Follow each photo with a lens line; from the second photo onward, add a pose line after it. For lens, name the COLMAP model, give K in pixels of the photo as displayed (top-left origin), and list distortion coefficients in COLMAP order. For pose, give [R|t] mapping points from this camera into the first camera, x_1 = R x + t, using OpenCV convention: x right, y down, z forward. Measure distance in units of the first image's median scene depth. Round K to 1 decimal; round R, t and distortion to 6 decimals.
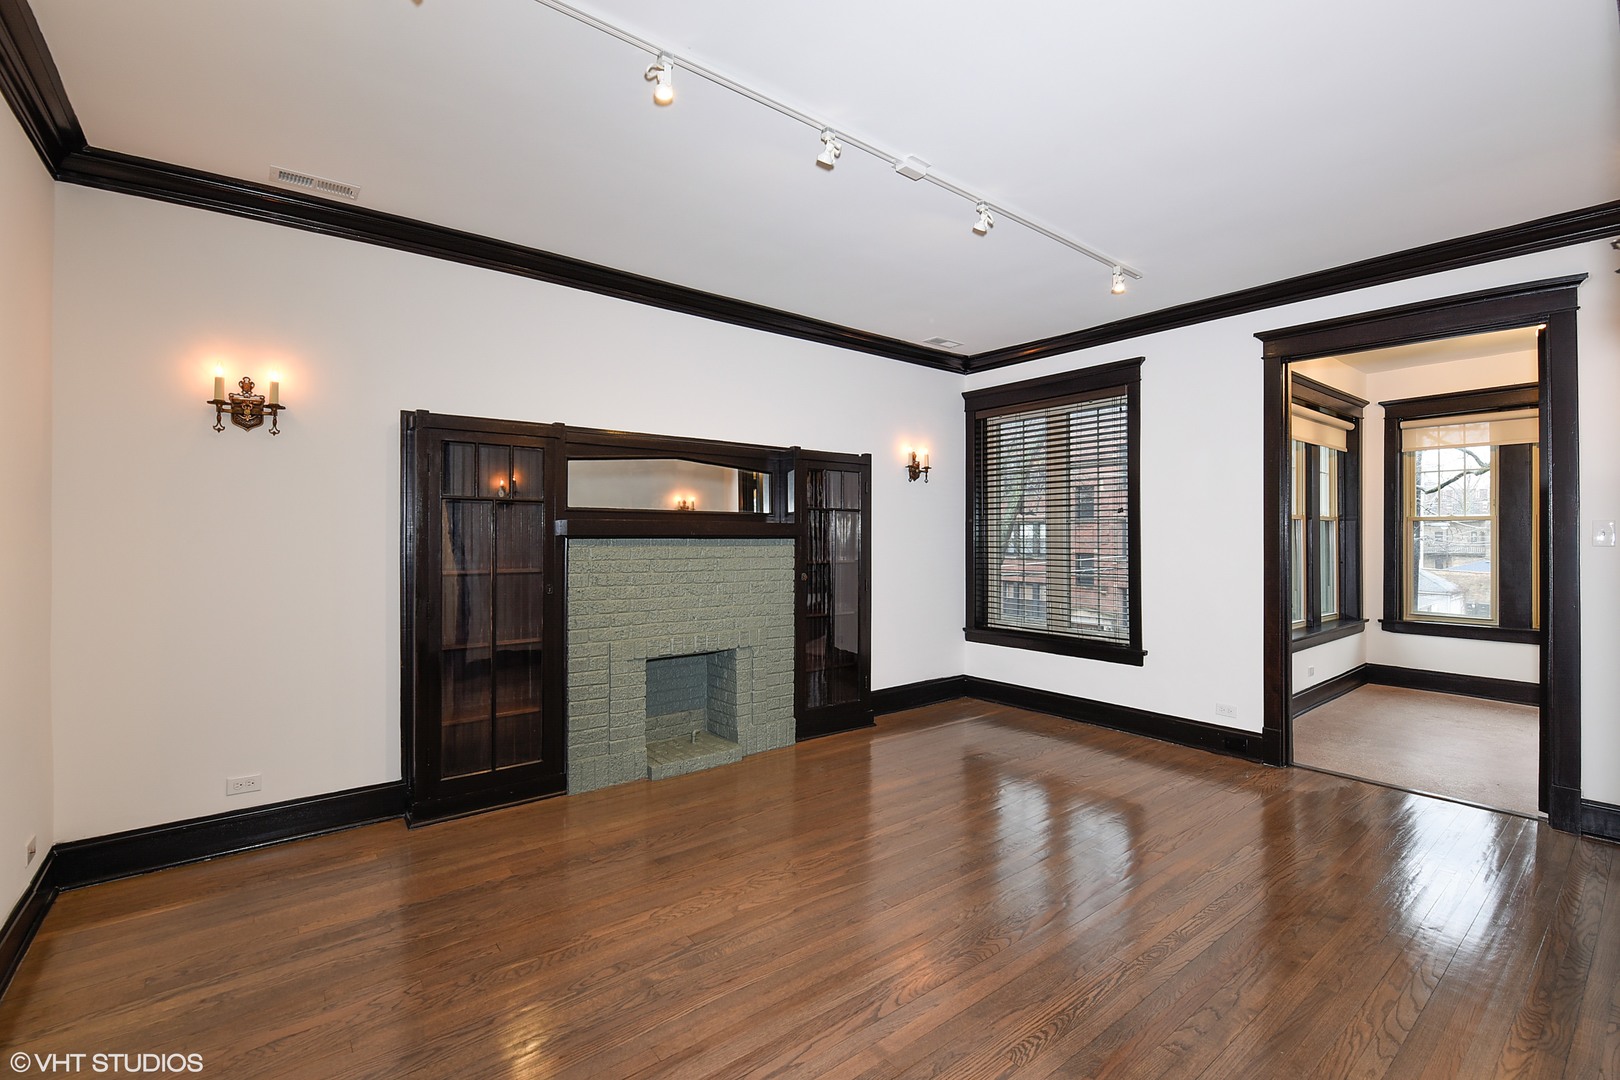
lens RADIAL K [[705.4, 0, 807.9], [0, 705.4, 530.2], [0, 0, 1]] dist [-0.001991, -0.004740]
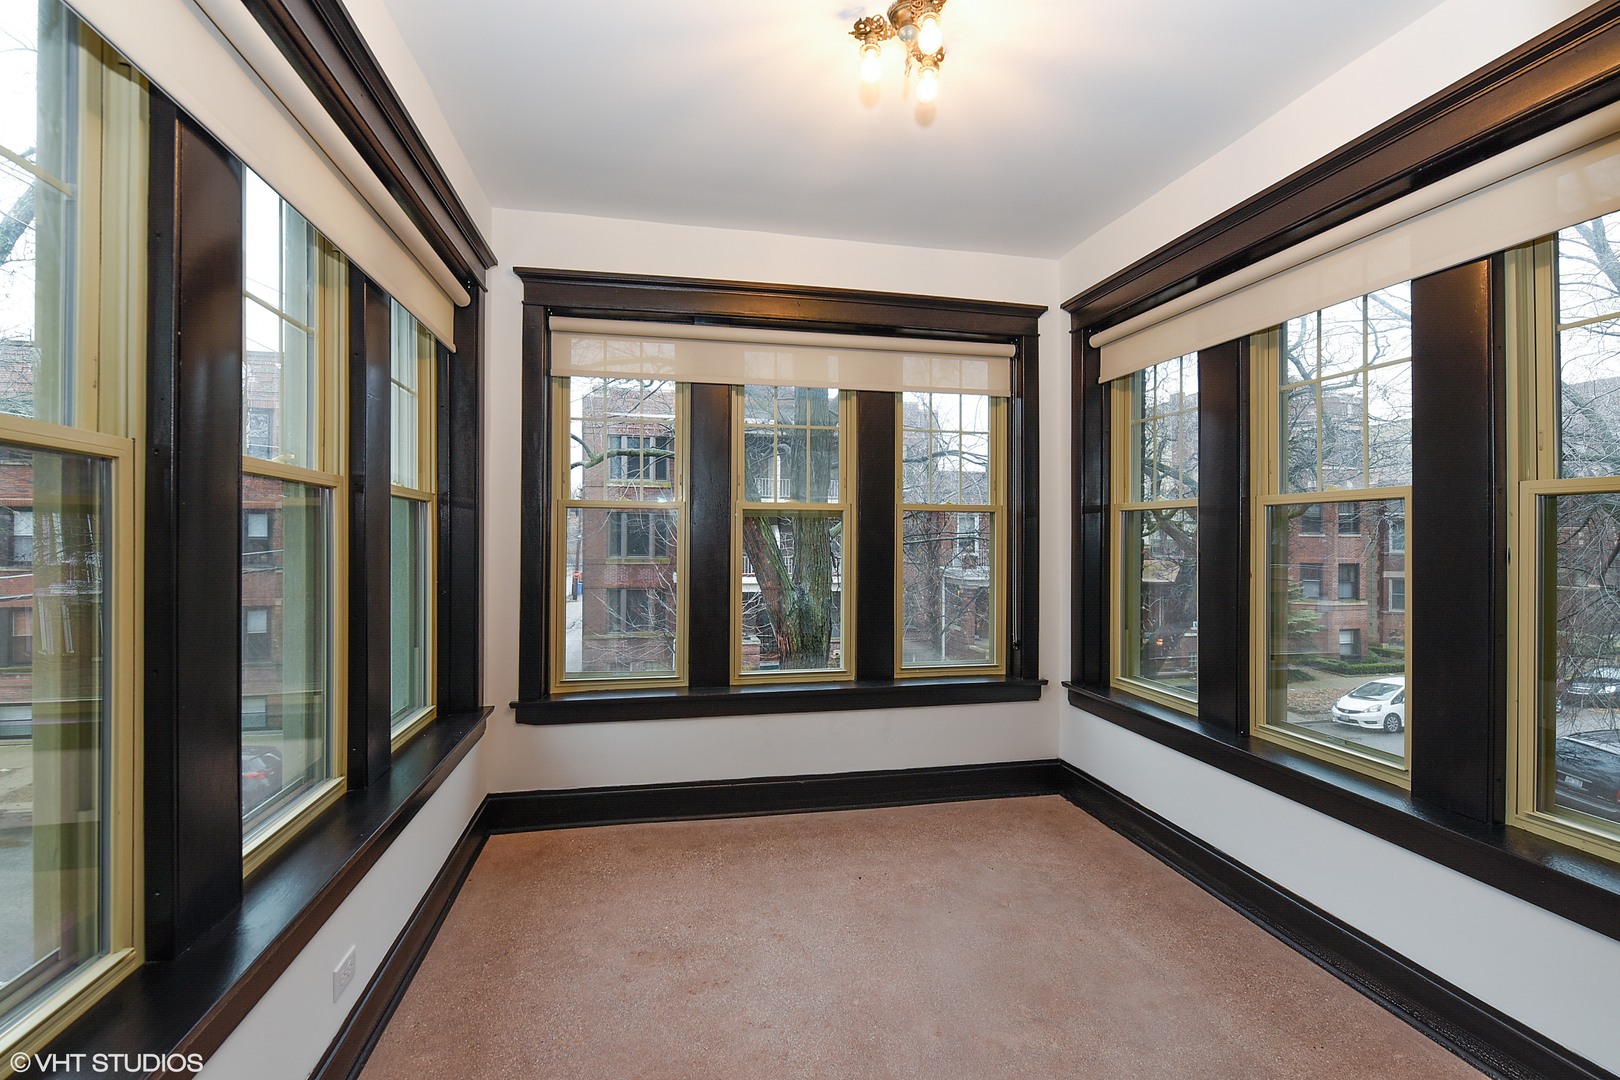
lens RADIAL K [[705.4, 0, 804.4], [0, 705.4, 537.8], [0, 0, 1]] dist [-0.001991, -0.004740]
pose [[0.443568, 0.004179, 0.896231, 0.459094], [-0.000919, 0.999991, -0.004208, 0.010556], [-0.896240, 0.001043, 0.443568, 0.595798]]
